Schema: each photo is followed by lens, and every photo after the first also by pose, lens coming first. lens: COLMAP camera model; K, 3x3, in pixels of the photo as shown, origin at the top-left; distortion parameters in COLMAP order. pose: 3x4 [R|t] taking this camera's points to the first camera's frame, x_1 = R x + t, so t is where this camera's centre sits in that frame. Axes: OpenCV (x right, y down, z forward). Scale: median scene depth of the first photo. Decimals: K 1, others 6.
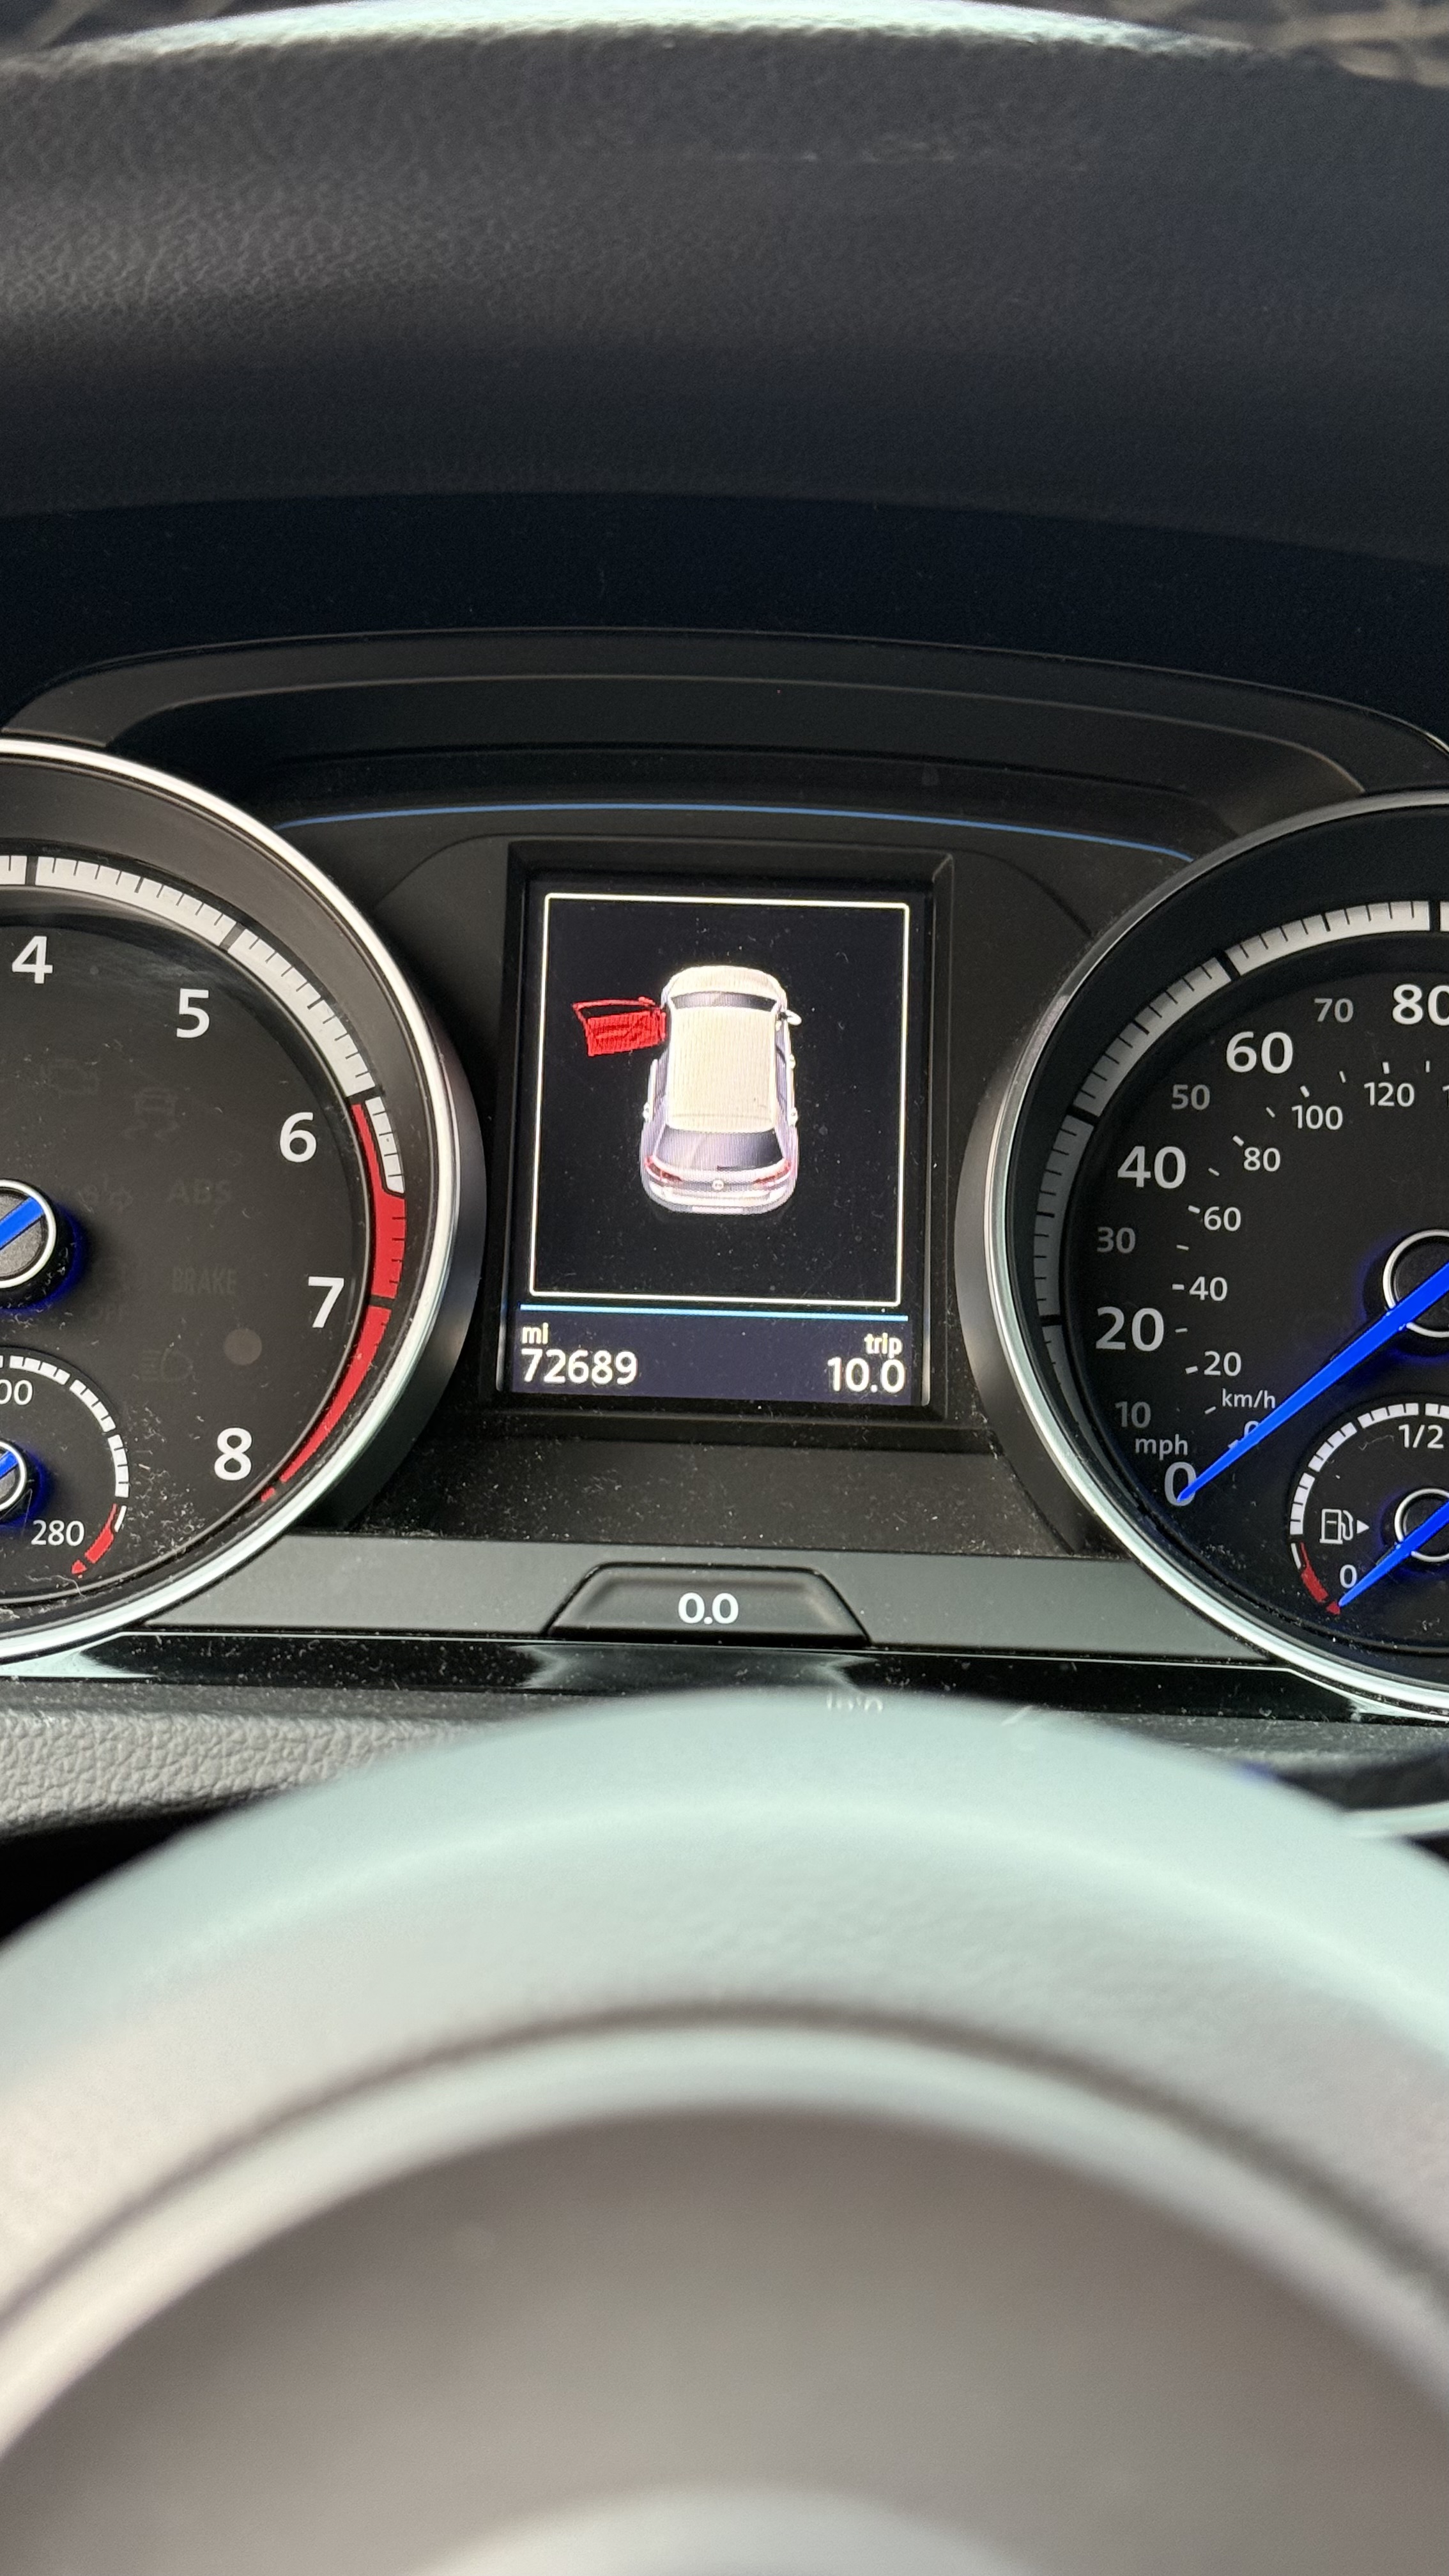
lens RADIAL K [[2773.0, 0, 731.4], [0, 2773.0, 1282.6], [0, 0, 1]] dist [0.016585, 0.000000]
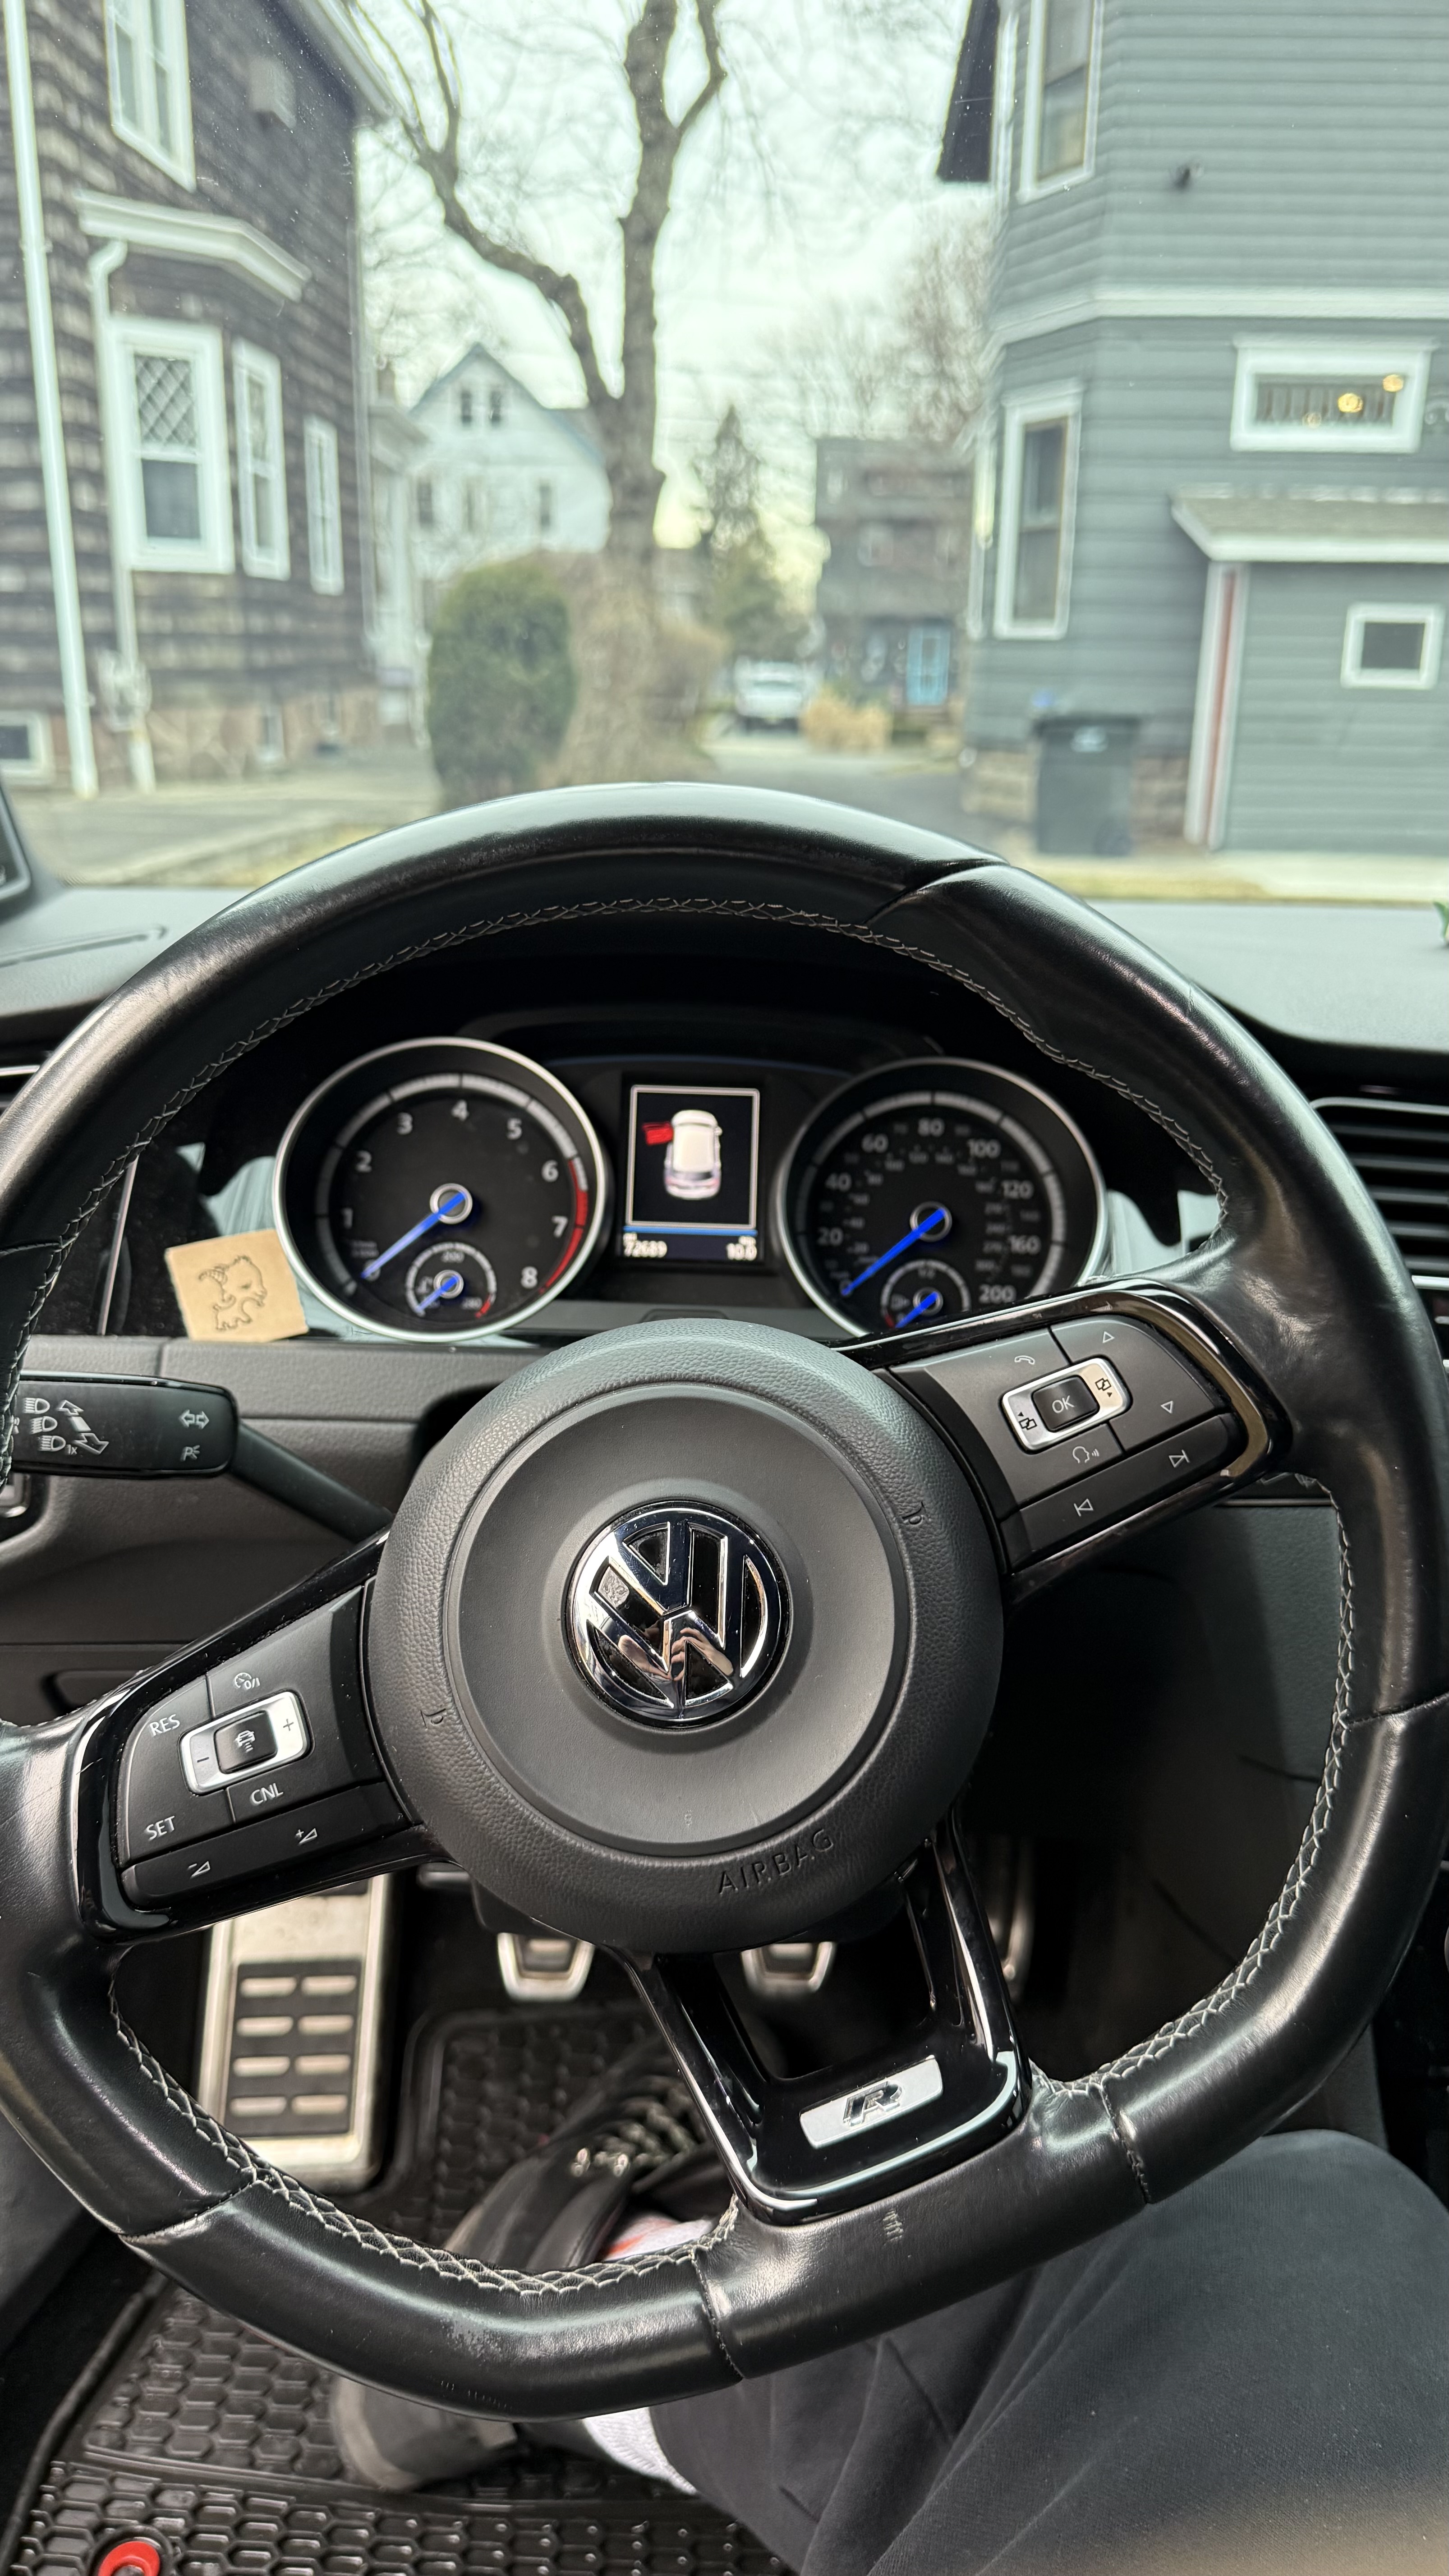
lens RADIAL K [[1833.6, 0, 733.8], [0, 1833.6, 1279.1], [0, 0, 1]] dist [0.023767, -0.025151]
pose [[0.999982, 0.002804, -0.005287, 0.051365], [-0.002638, 0.999511, 0.031173, 0.001532], [0.005372, -0.031159, 0.999500, -0.972373]]
